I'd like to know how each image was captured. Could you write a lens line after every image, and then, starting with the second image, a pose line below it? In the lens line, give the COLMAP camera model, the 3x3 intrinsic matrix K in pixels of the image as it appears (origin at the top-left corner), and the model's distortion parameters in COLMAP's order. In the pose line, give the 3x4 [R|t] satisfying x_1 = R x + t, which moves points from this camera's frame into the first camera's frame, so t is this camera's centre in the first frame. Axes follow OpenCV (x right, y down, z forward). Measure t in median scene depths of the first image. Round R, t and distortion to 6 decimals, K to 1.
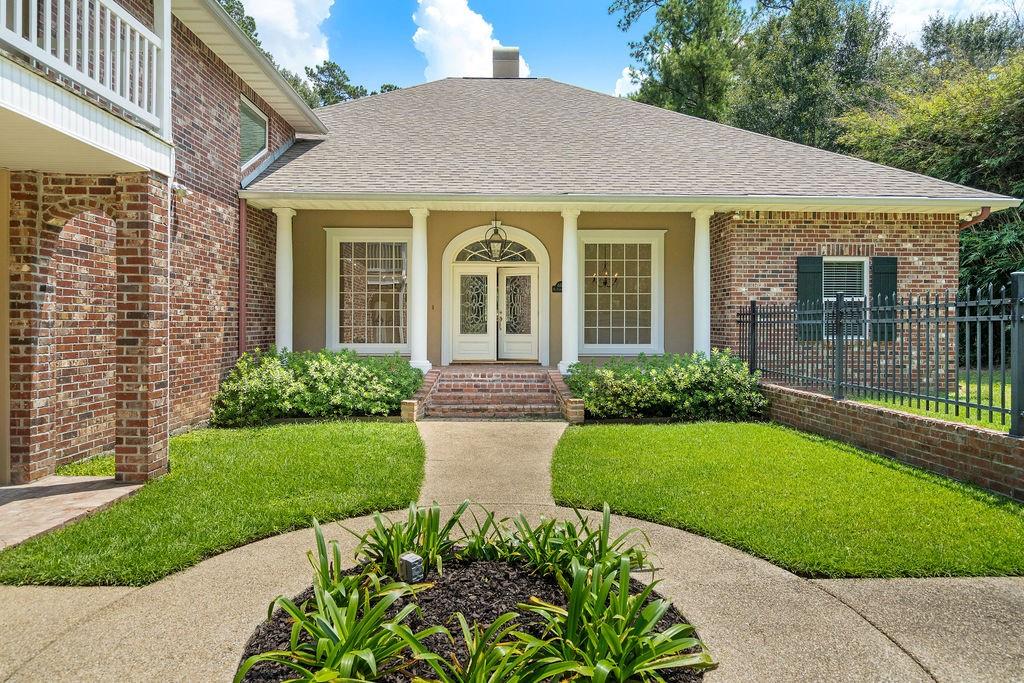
lens RADIAL K [[551.5, 0, 512.0], [0, 551.5, 325.7], [0, 0, 1]] dist [0.000104, -0.000012]
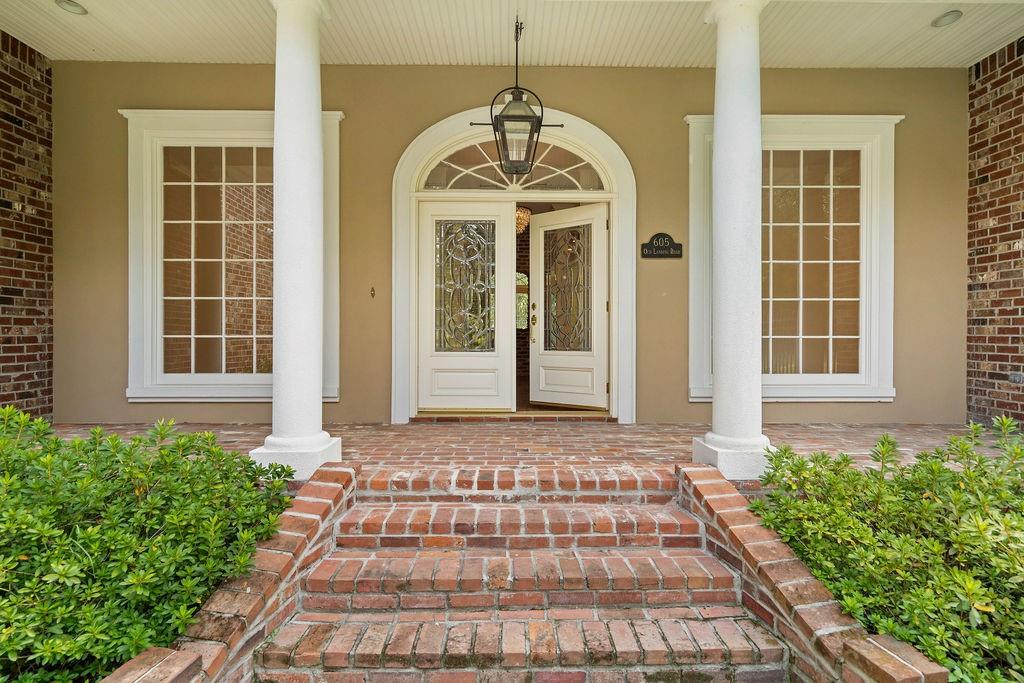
lens RADIAL K [[517.2, 0, 510.4], [0, 517.2, 337.3], [0, 0, 1]] dist [0.001610, 0.000472]
pose [[0.999946, -0.002459, -0.010070, -0.033324], [0.002465, 0.999997, 0.000569, 0.003151], [0.010068, -0.000594, 0.999949, 0.682356]]
